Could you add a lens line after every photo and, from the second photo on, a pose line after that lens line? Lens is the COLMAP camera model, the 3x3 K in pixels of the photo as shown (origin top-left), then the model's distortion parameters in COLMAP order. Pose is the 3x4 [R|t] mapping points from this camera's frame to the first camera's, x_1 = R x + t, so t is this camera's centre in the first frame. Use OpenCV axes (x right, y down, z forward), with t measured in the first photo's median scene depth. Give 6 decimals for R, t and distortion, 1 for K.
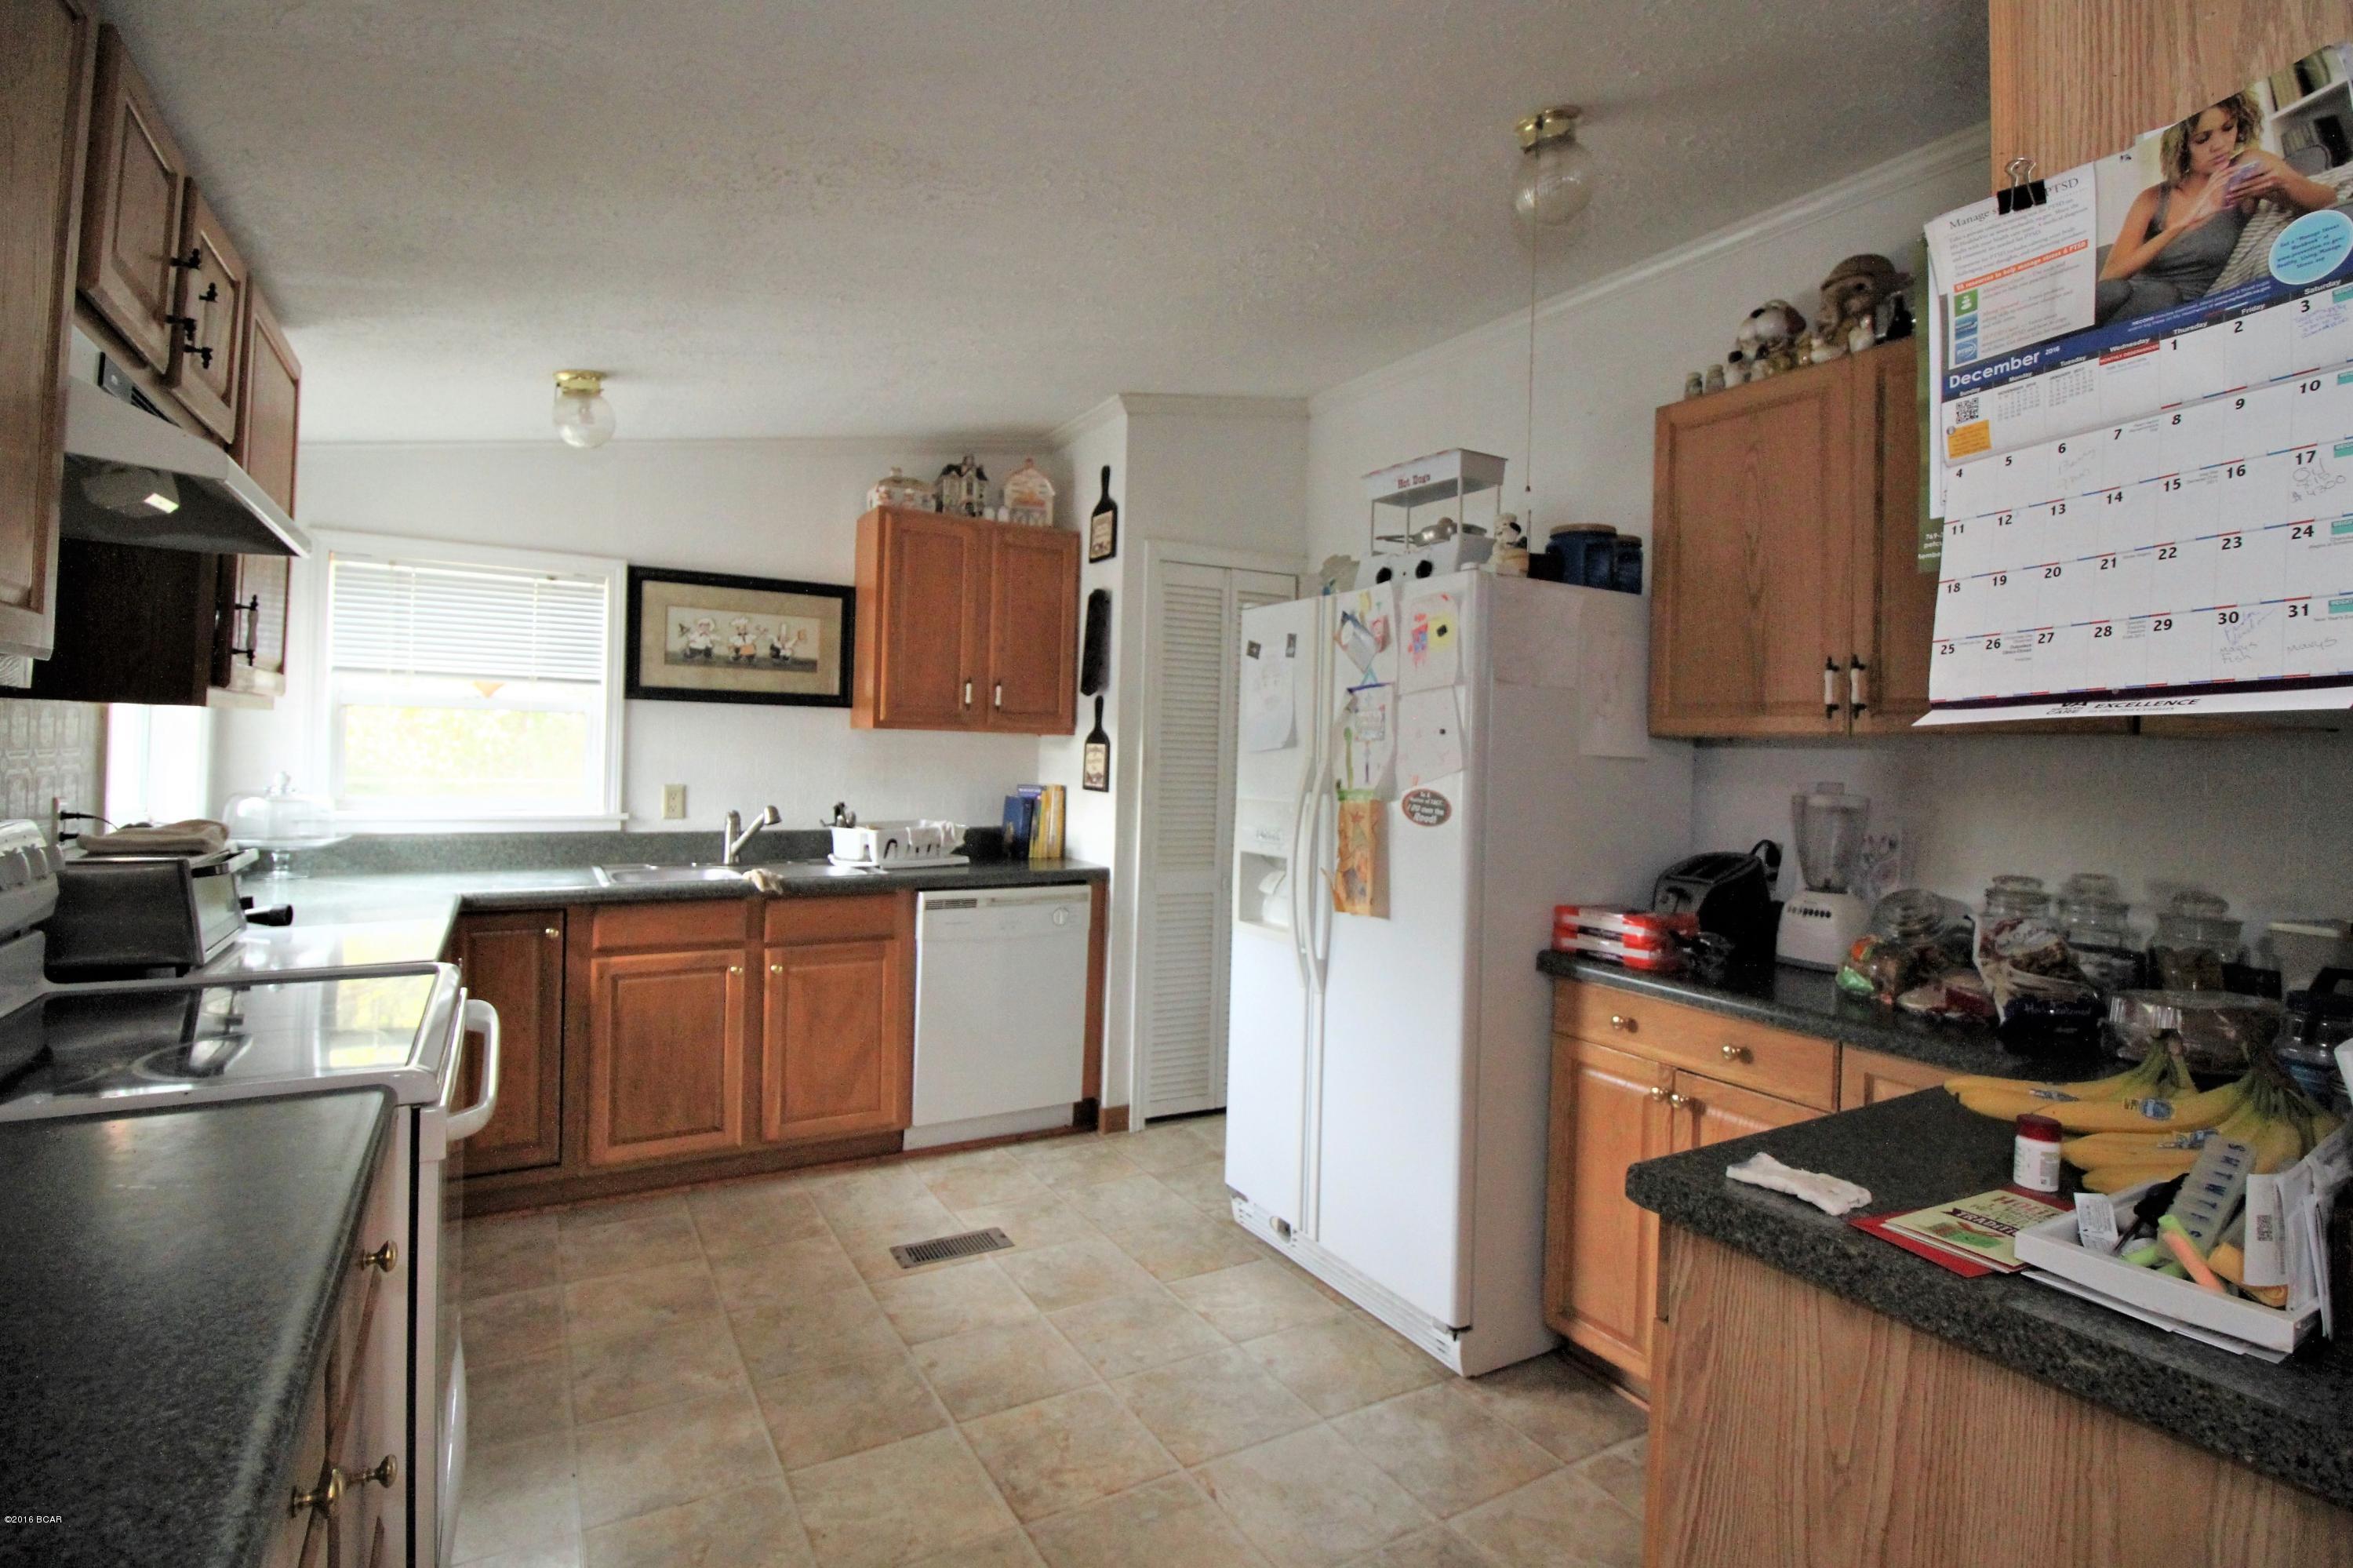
lens RADIAL K [[1117.8, 0, 1182.4], [0, 1117.8, 736.8], [0, 0, 1]] dist [0.003052, -0.009426]
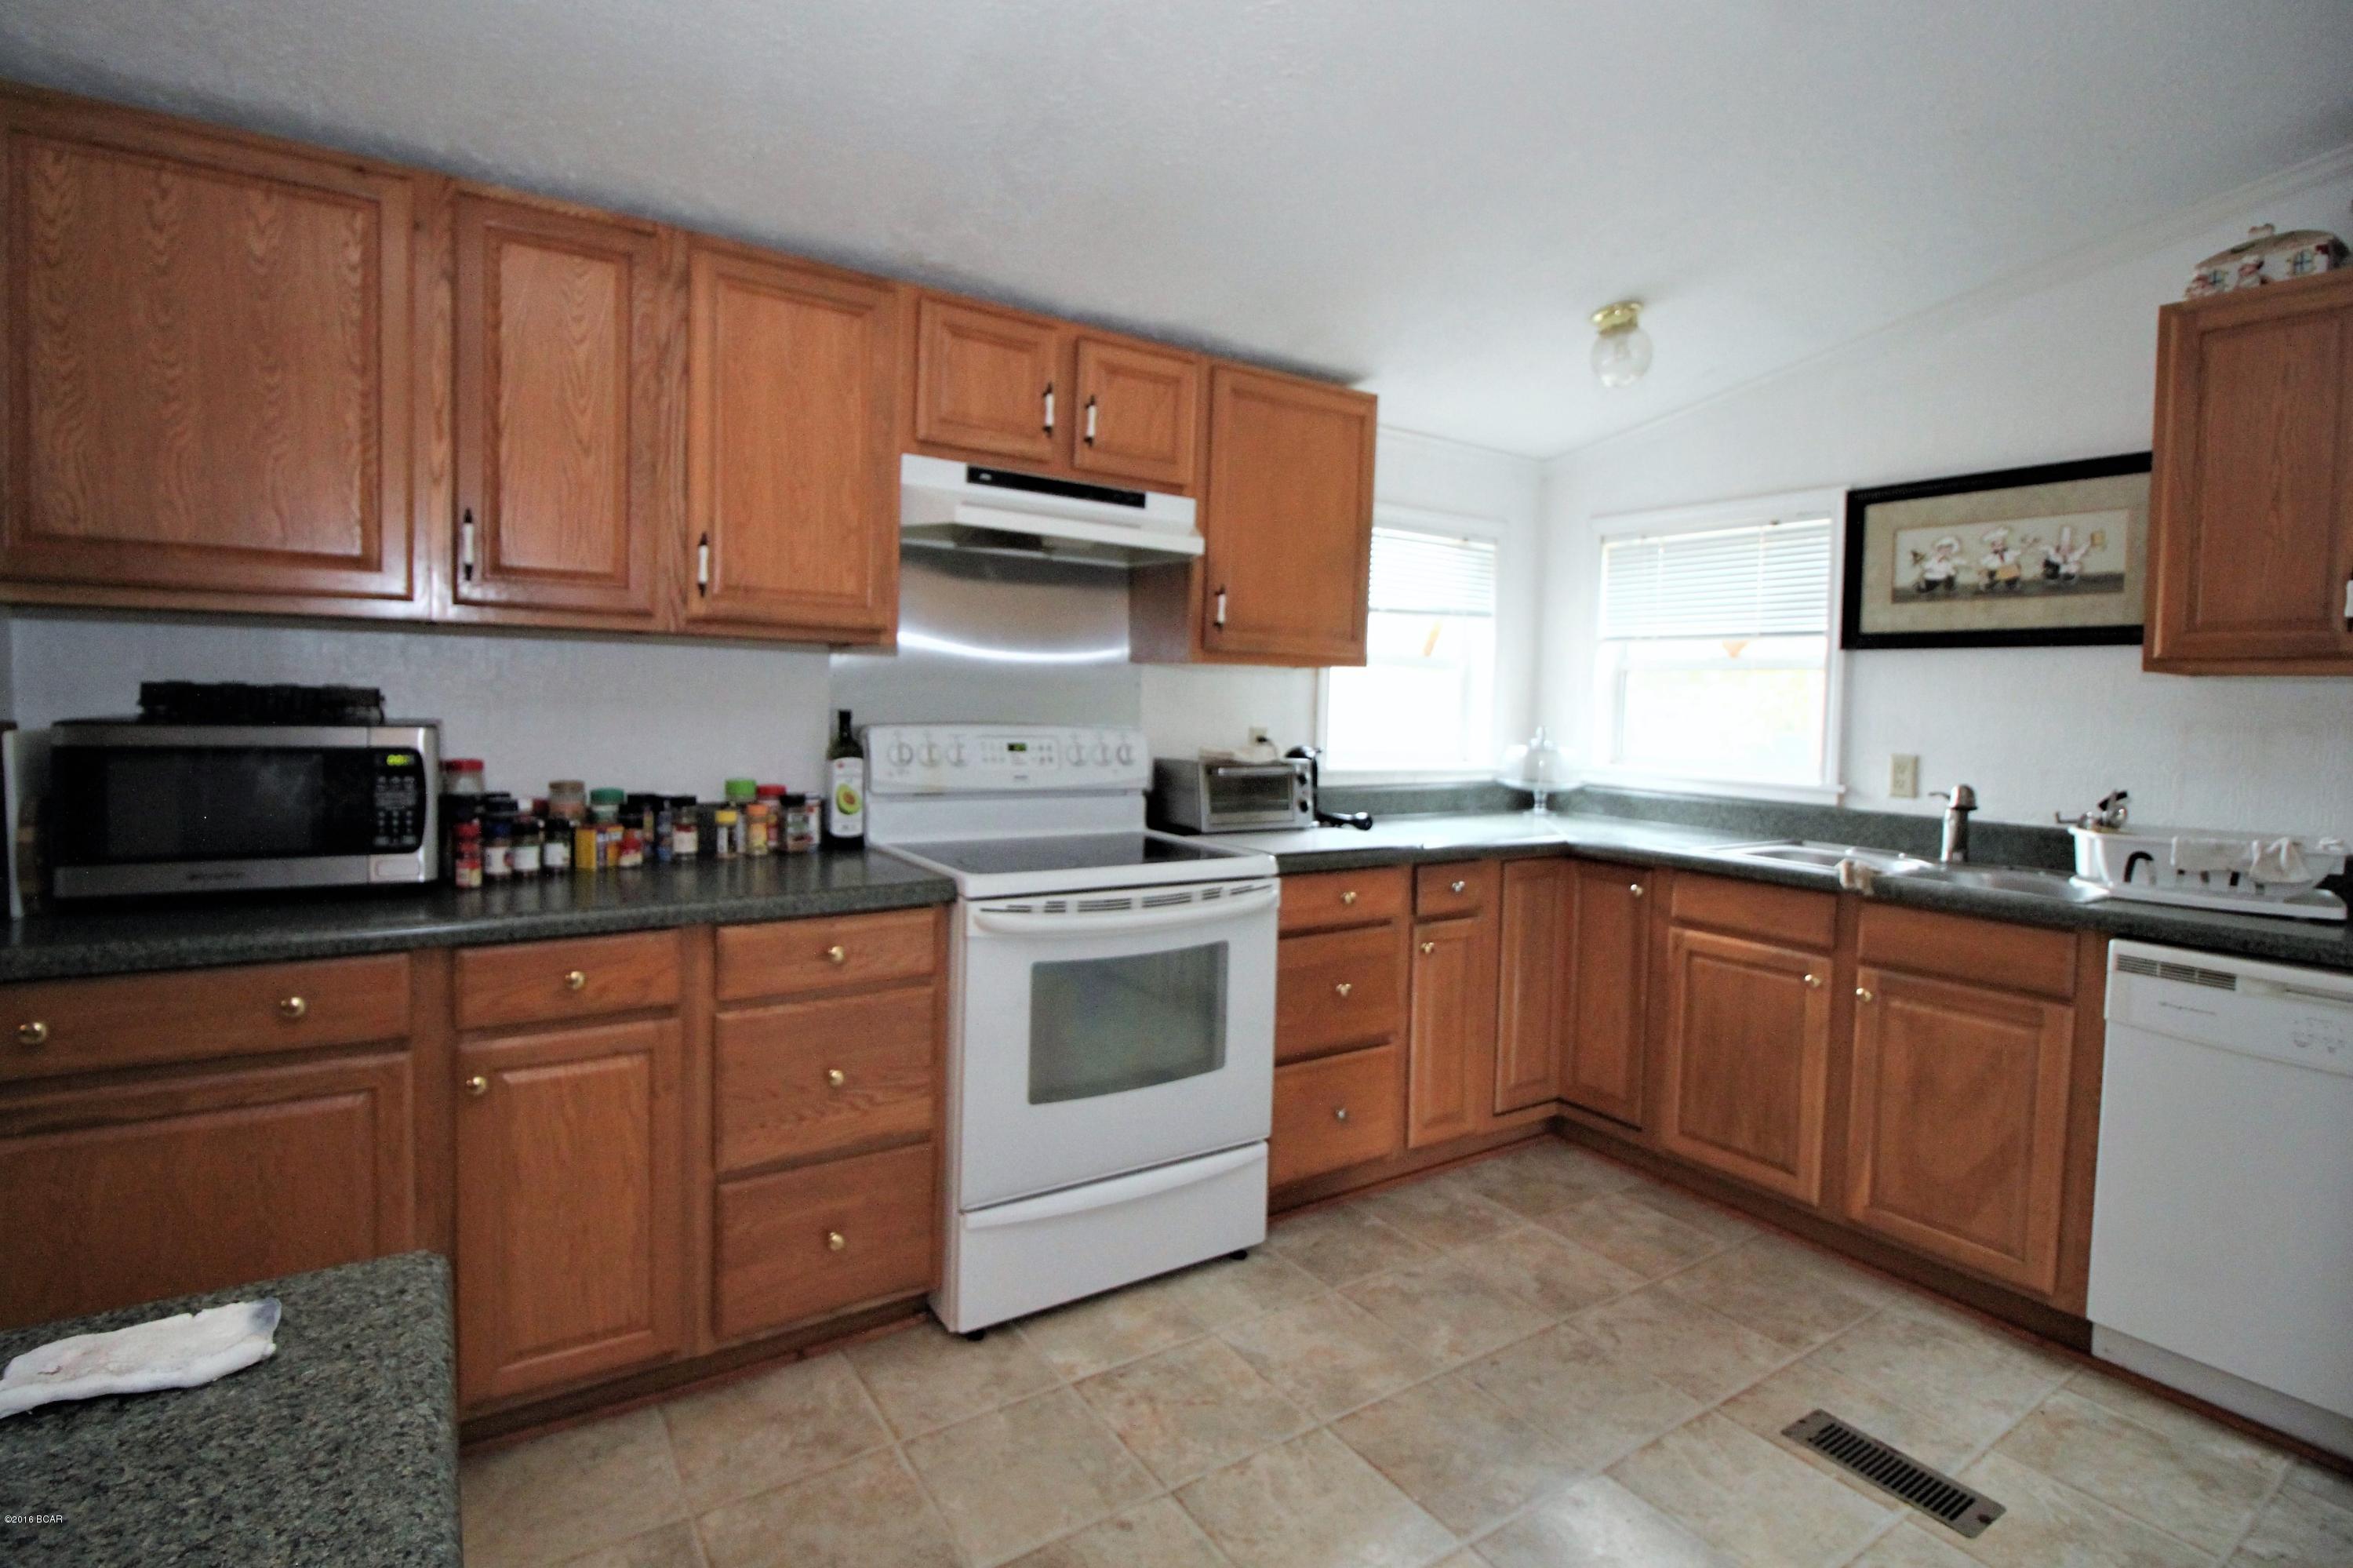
lens RADIAL K [[1129.8, 0, 1162.3], [0, 1129.8, 745.4], [0, 0, 1]] dist [-0.000905, -0.011996]
pose [[0.037221, 0.014865, -0.999196, 0.343965], [-0.017014, 0.999754, 0.014240, 0.035806], [0.999162, 0.016471, 0.037465, 0.467062]]
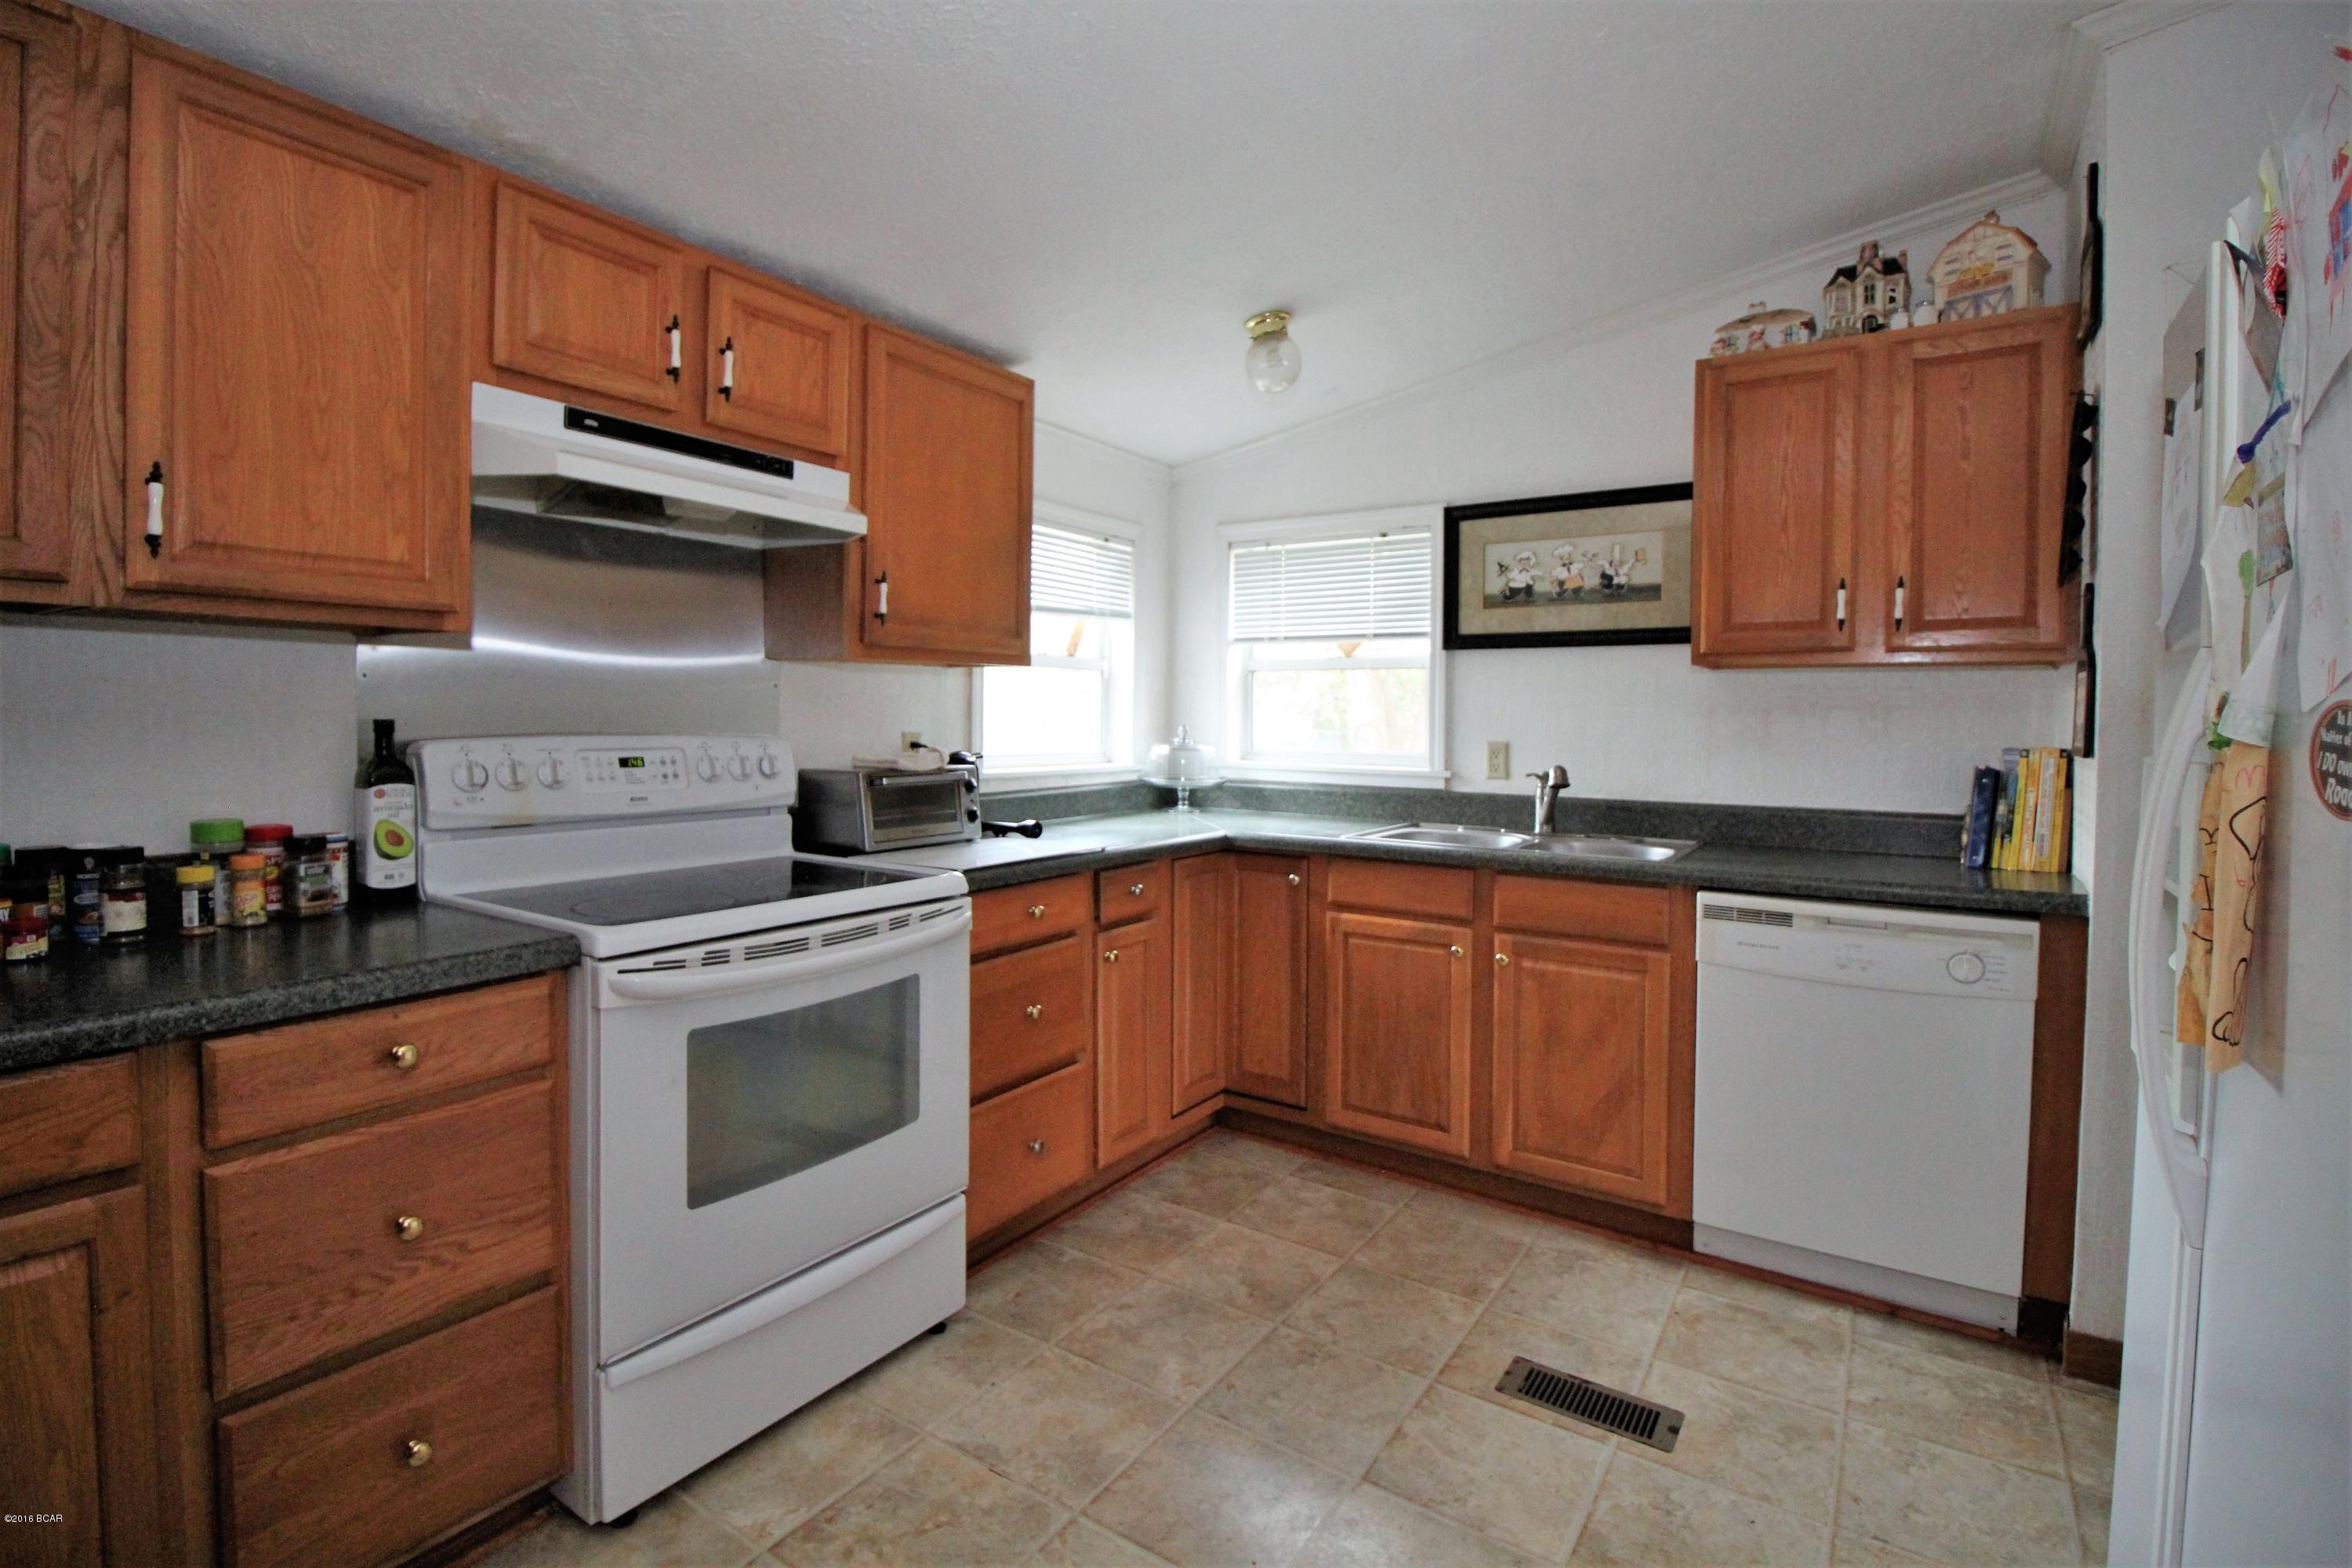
lens RADIAL K [[1092.1, 0, 1177.1], [0, 1092.1, 736.9], [0, 0, 1]] dist [0.001496, -0.014697]
pose [[0.424880, -0.005607, -0.905232, 0.246433], [0.010427, 0.999945, -0.001299, 0.039740], [0.905189, -0.008887, 0.424915, 0.412946]]
